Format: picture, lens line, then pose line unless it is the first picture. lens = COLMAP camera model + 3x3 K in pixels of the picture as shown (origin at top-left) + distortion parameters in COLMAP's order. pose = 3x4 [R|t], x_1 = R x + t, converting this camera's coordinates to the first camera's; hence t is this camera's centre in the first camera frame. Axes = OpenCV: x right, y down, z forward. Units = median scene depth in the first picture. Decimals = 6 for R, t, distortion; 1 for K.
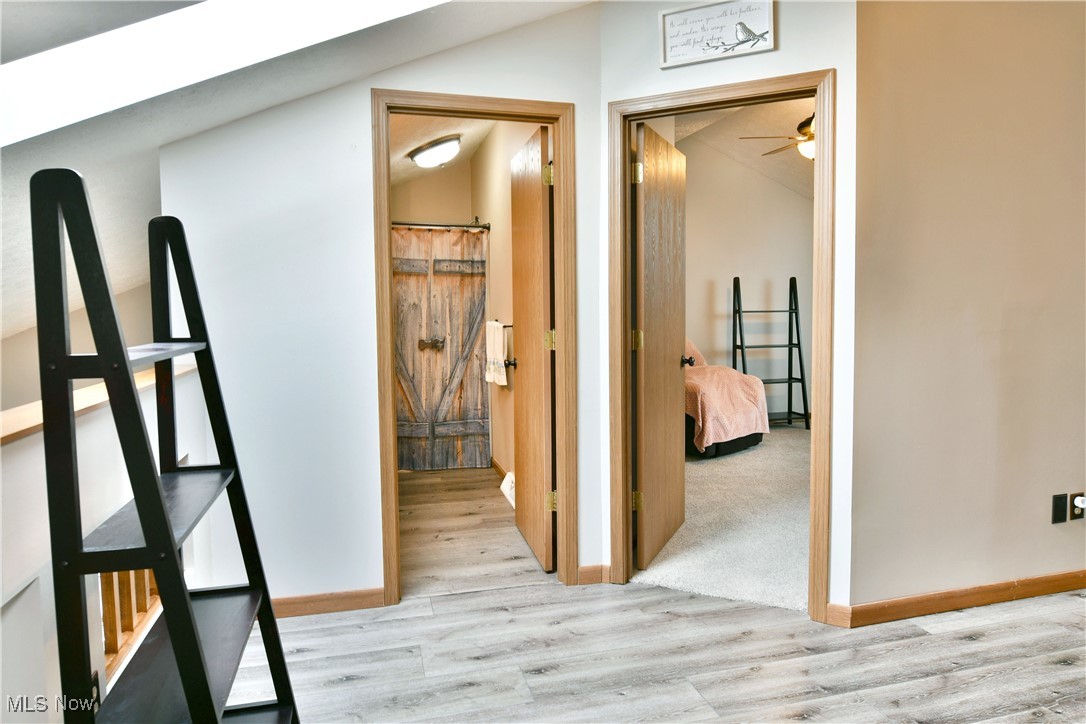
lens RADIAL K [[655.9, 0, 539.2], [0, 655.9, 339.1], [0, 0, 1]] dist [-0.008461, -0.003587]
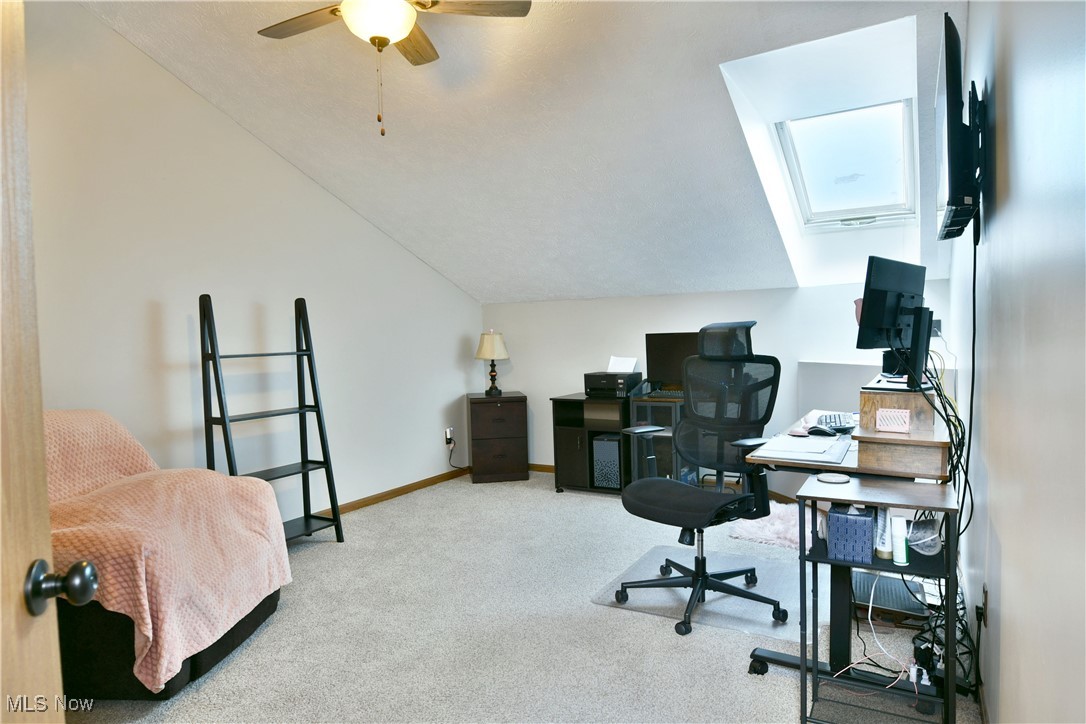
lens RADIAL K [[654.2, 0, 522.6], [0, 654.2, 365.0], [0, 0, 1]] dist [-0.015671, -0.002019]
pose [[0.716848, -0.042465, 0.695936, 0.109436], [0.062402, 0.998045, -0.003378, -0.016939], [-0.694432, 0.045849, 0.718096, 0.425670]]
